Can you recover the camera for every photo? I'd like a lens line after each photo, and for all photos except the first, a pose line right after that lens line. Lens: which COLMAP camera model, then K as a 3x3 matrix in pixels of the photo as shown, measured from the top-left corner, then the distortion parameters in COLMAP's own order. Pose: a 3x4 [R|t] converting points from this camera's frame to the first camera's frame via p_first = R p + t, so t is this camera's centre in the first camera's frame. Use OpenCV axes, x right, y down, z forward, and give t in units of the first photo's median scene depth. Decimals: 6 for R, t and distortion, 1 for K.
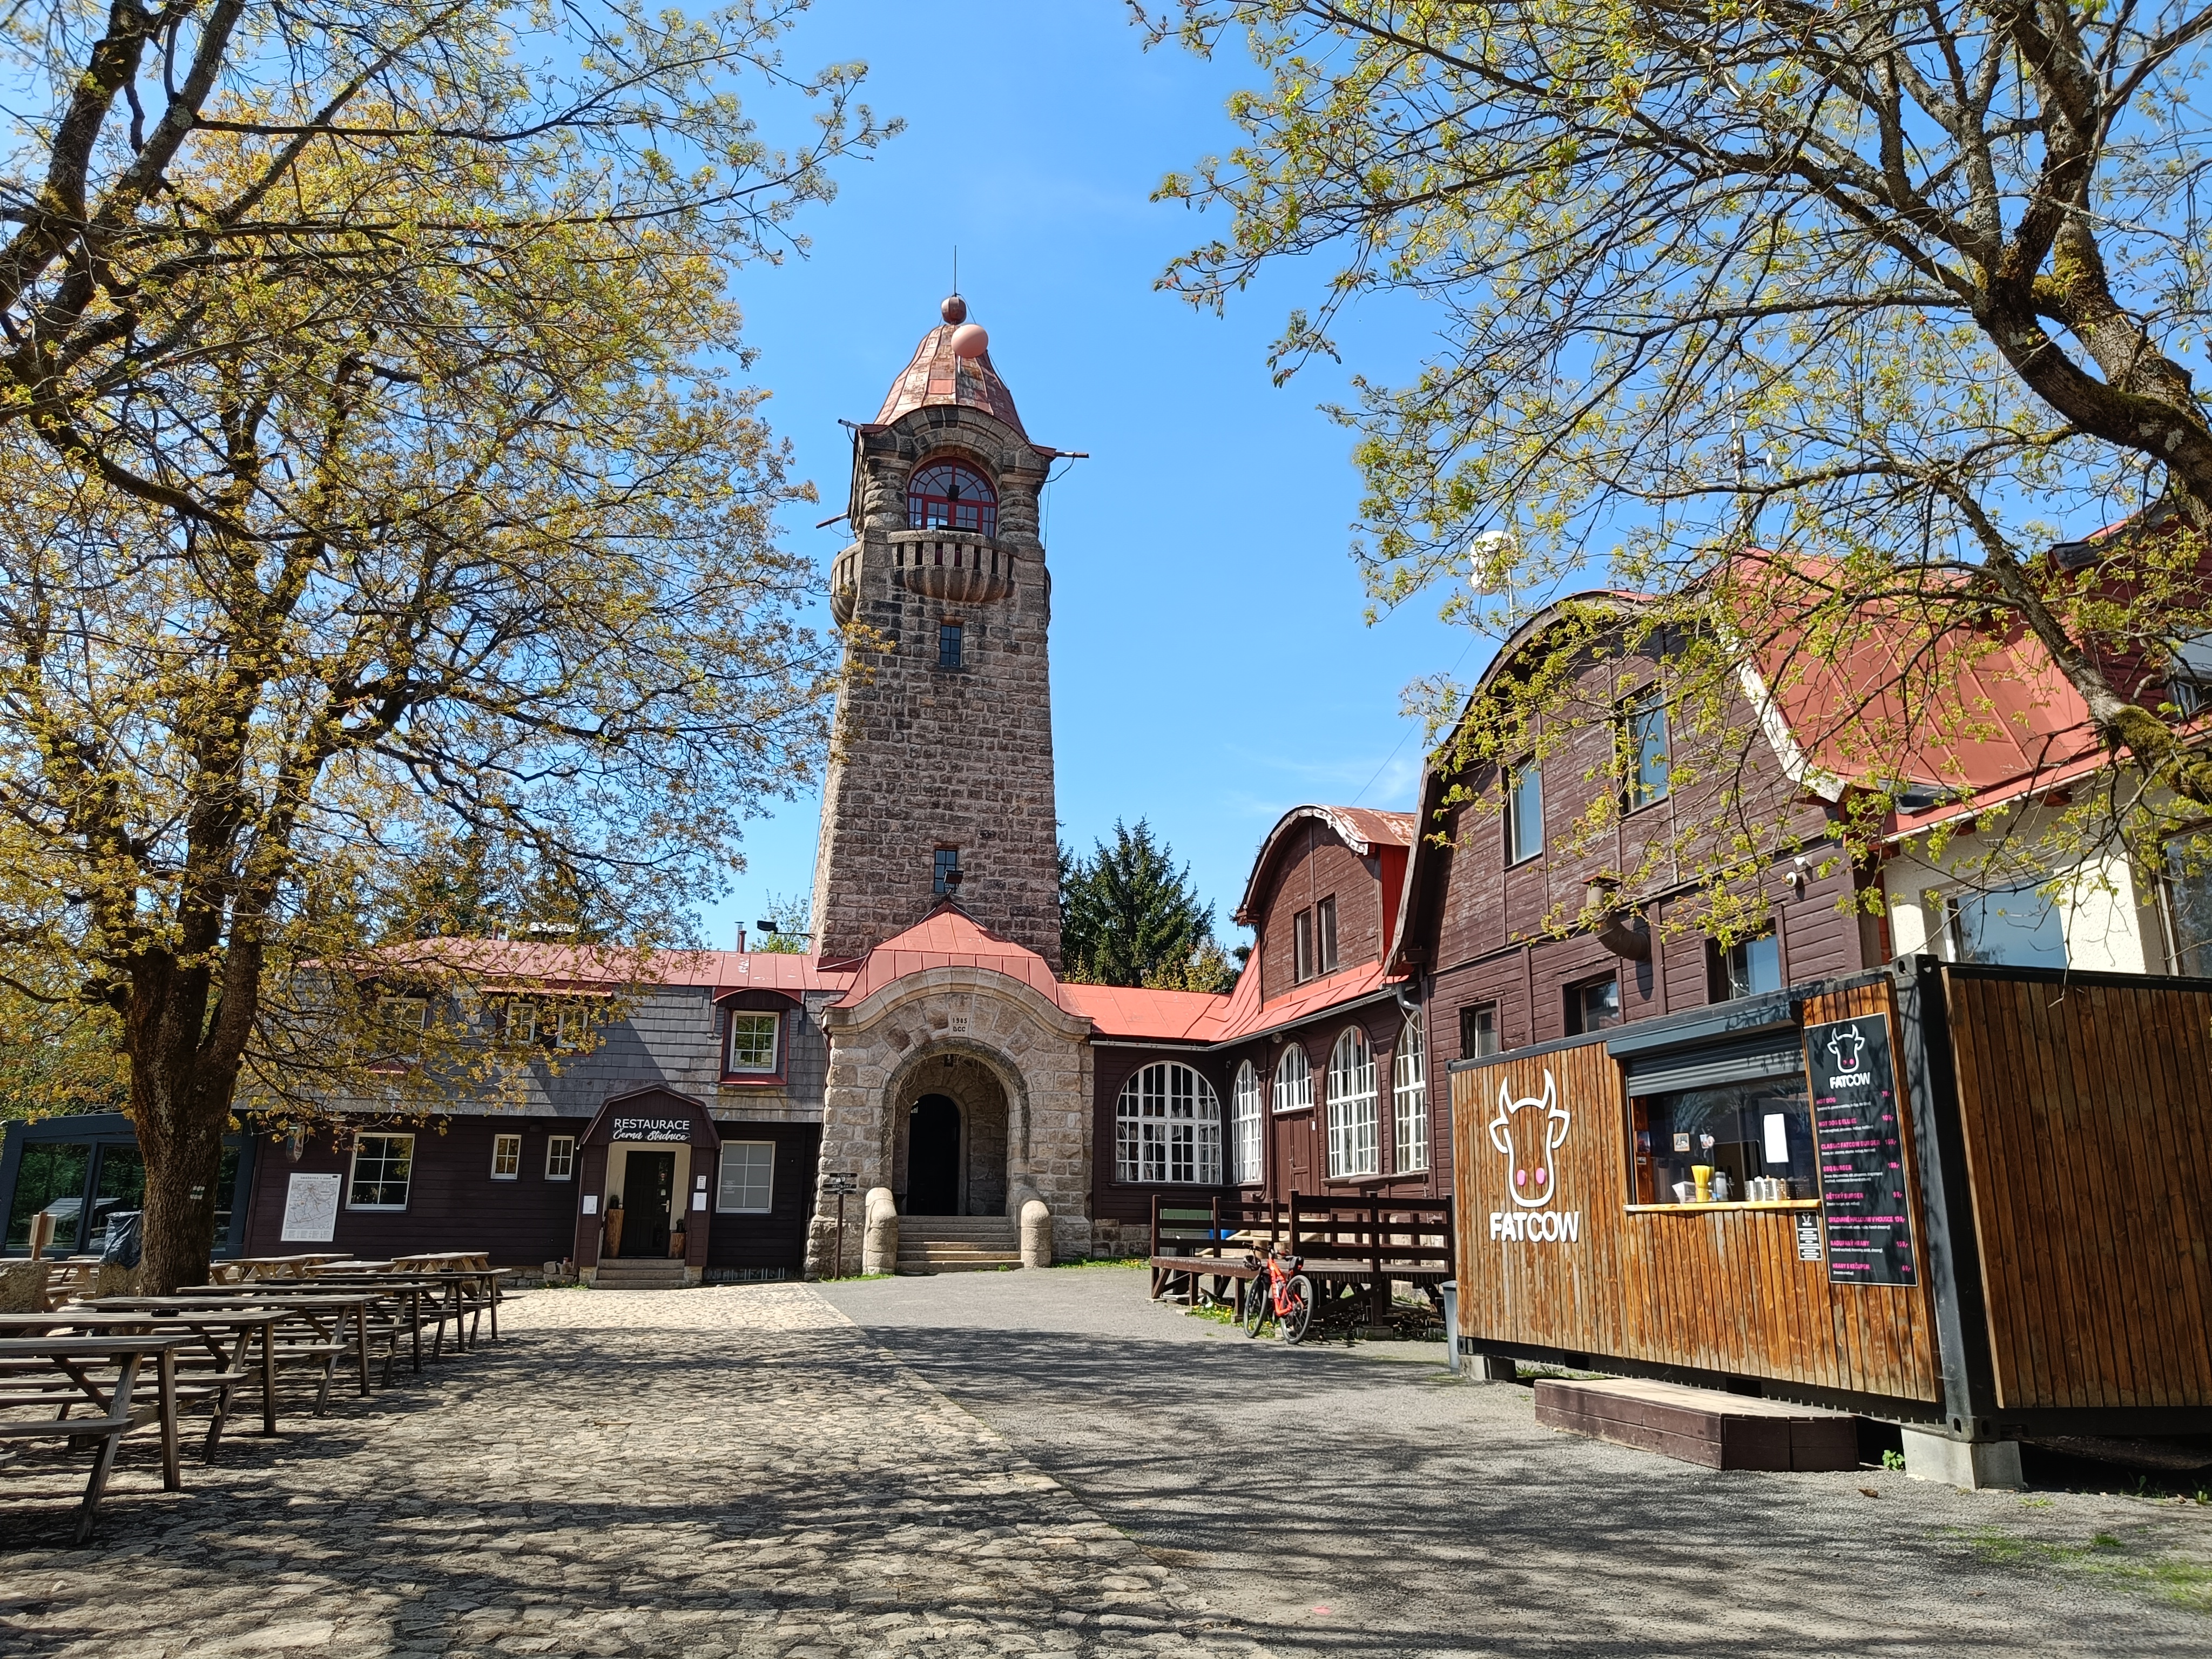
lens RADIAL K [[1582.1, 0, 1106.2], [0, 1582.1, 768.9], [0, 0, 1]] dist [0.005448, -0.002491]
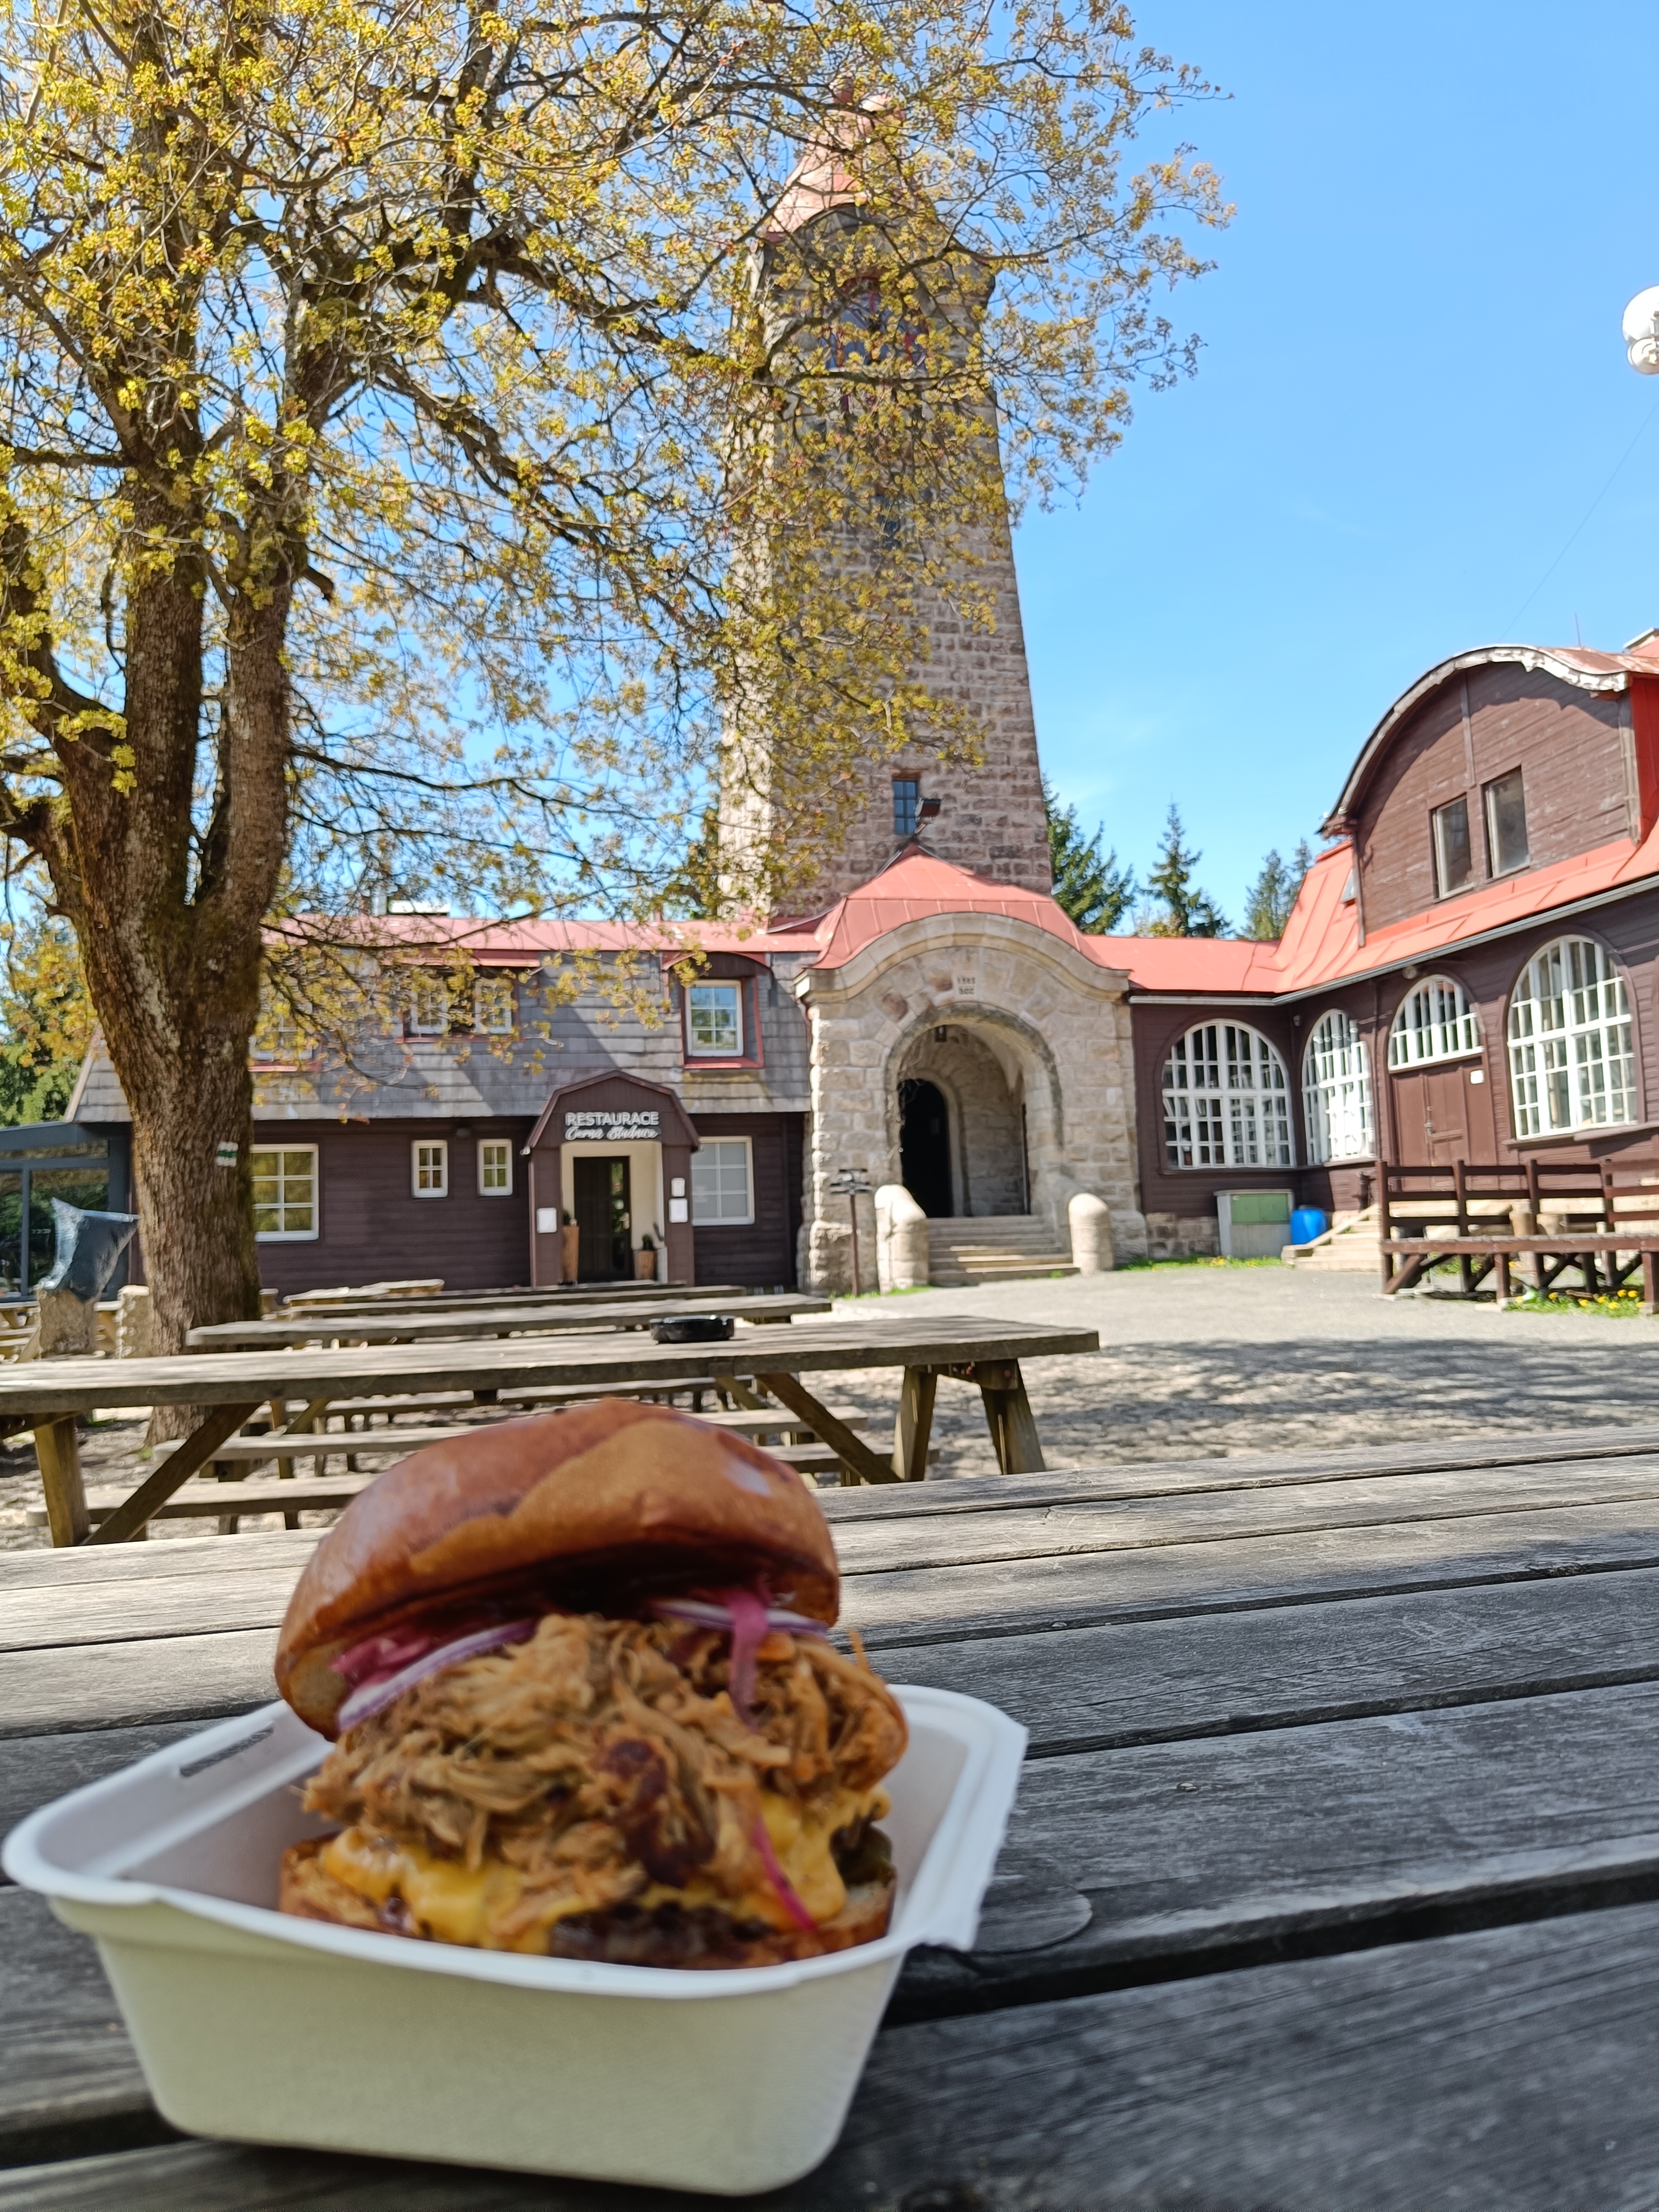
lens RADIAL K [[1582.1, 0, 739.6], [0, 1582.1, 1109.5], [0, 0, 1]] dist [0.005448, -0.002491]
pose [[0.997864, -0.047490, -0.044867, -0.178969], [0.054781, 0.982412, 0.178507, 0.077338], [0.035600, -0.180584, 0.982915, 0.210011]]
